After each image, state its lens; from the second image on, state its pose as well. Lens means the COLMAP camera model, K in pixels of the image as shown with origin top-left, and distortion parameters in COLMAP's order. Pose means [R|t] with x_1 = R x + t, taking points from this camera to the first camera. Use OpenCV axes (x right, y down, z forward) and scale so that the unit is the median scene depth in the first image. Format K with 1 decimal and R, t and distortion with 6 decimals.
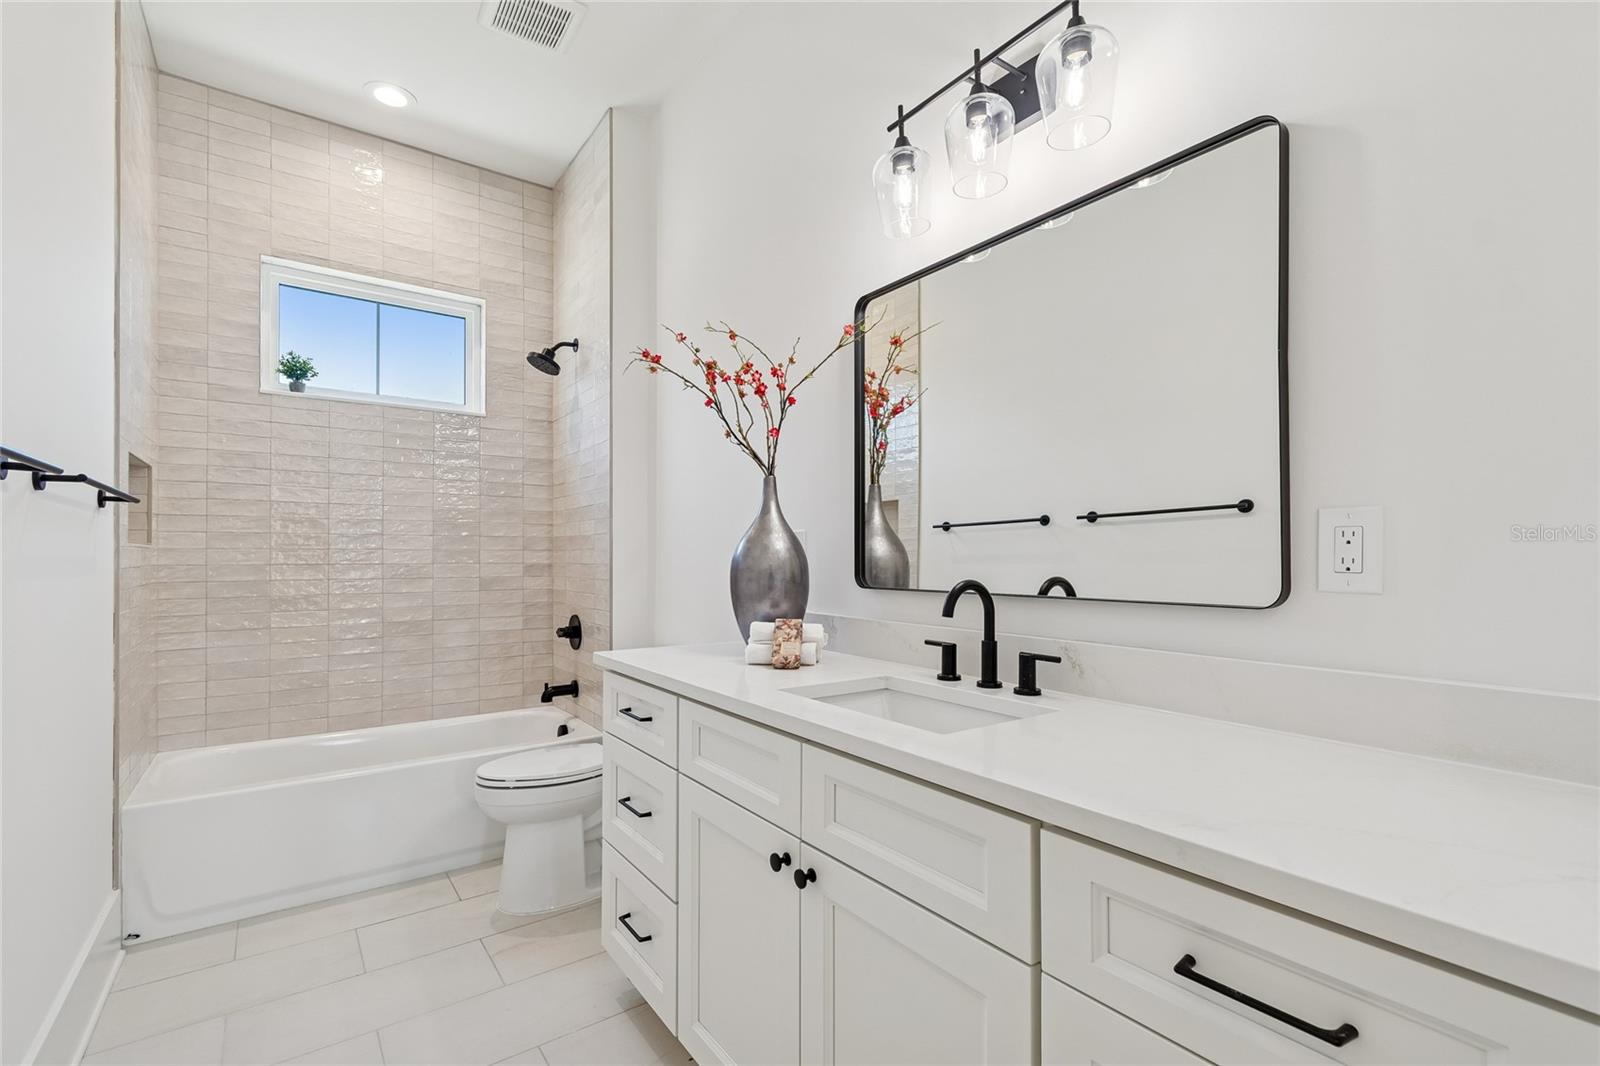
lens RADIAL K [[713.1, 0, 802.3], [0, 713.1, 558.5], [0, 0, 1]] dist [0.000958, -0.000321]
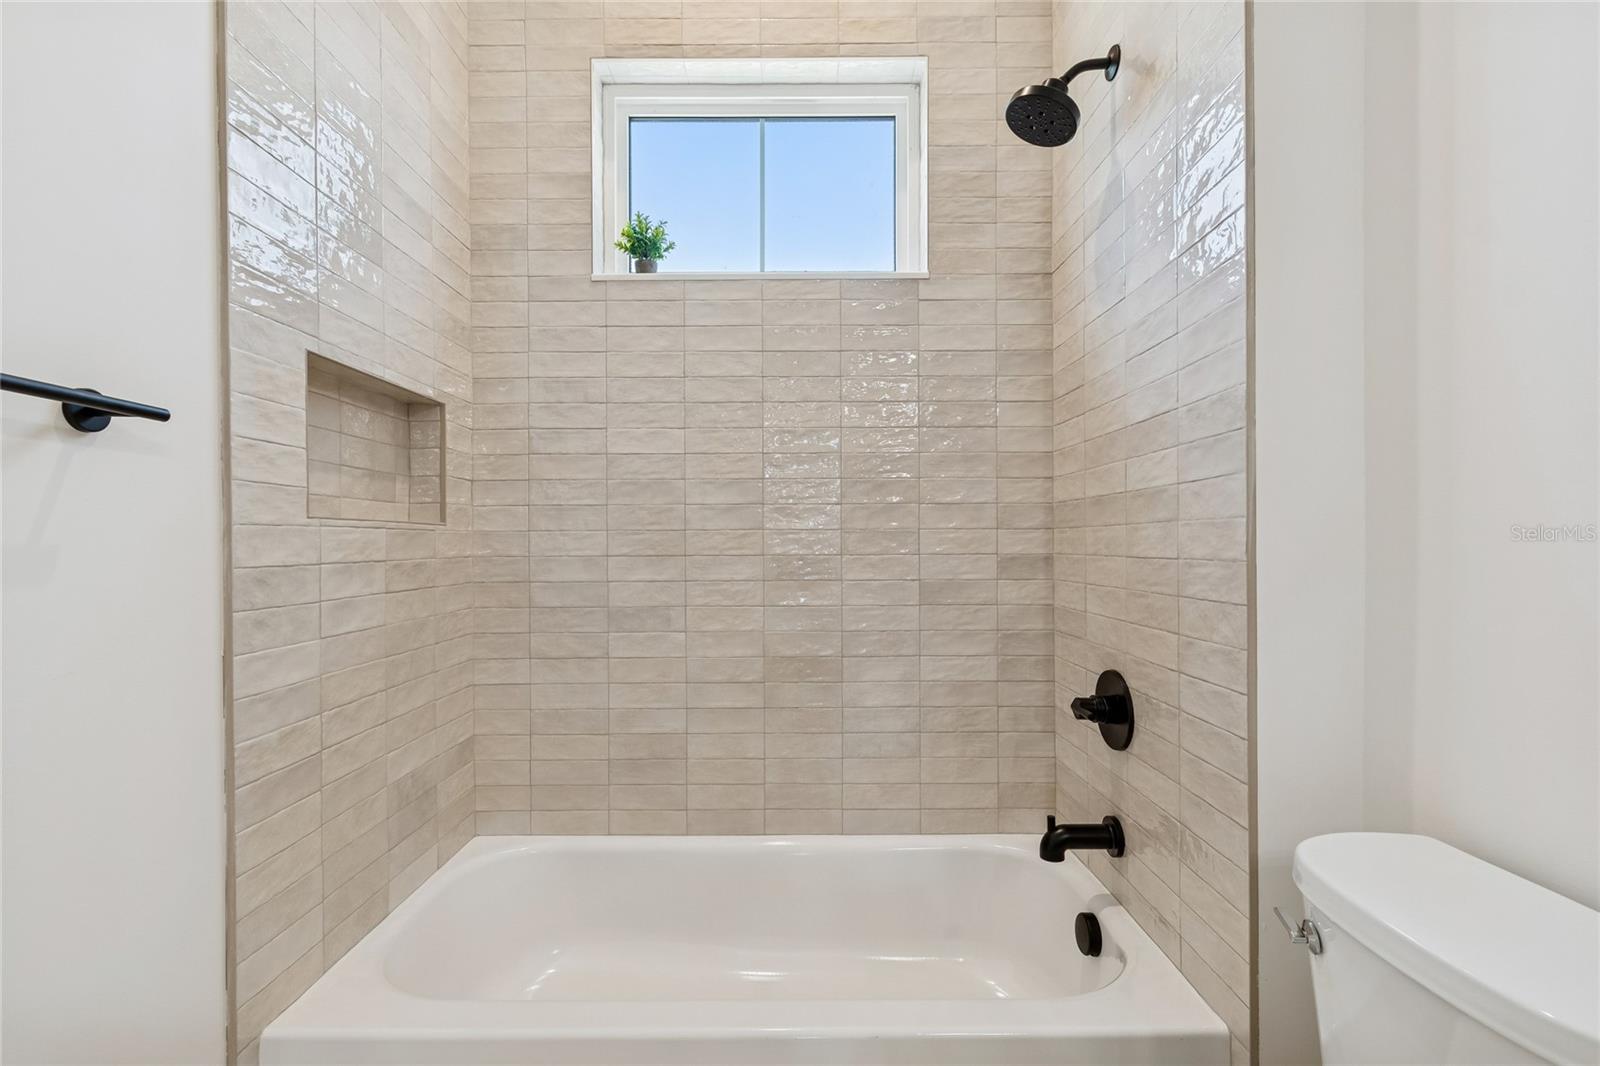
lens RADIAL K [[713.1, 0, 803.3], [0, 713.1, 538.0], [0, 0, 1]] dist [0.000958, -0.000321]
pose [[0.817223, -0.007830, -0.576268, -0.222617], [0.003908, 0.999960, -0.008045, -0.001024], [0.576308, 0.004323, 0.817221, 0.530471]]
